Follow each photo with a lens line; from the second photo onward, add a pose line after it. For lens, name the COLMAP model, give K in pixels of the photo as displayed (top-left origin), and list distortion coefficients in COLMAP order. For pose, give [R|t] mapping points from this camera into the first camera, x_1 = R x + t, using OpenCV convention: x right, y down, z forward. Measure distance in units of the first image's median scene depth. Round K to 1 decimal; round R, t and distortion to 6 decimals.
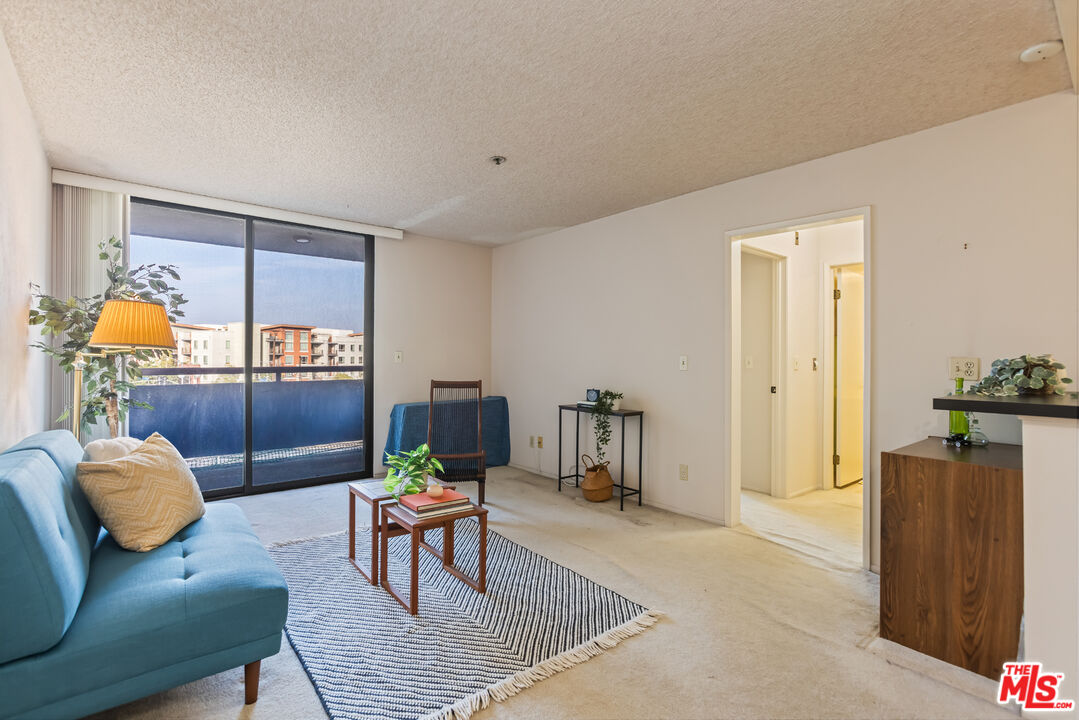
lens RADIAL K [[510.6, 0, 540.3], [0, 510.6, 354.5], [0, 0, 1]] dist [0.000847, 0.000264]
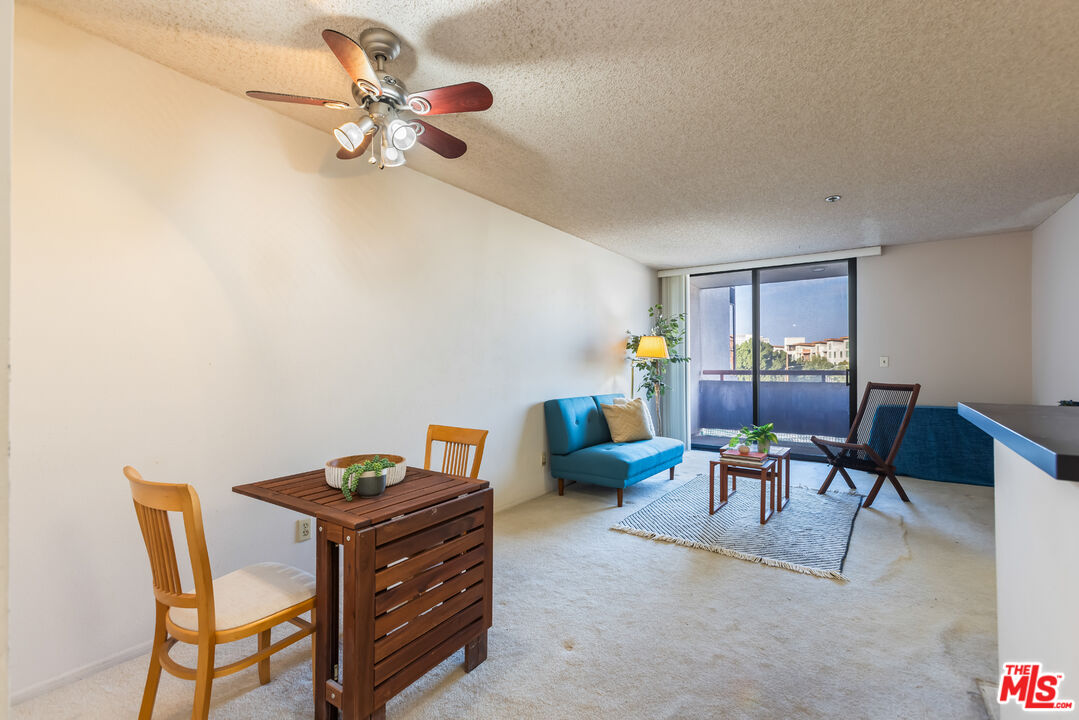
lens RADIAL K [[475.7, 0, 541.3], [0, 475.7, 357.5], [0, 0, 1]] dist [0.009259, 0.000172]
pose [[0.284386, -0.016058, -0.958575, 0.586787], [0.008079, 0.999864, -0.014352, 0.004384], [0.958676, -0.003663, 0.284477, 0.008433]]
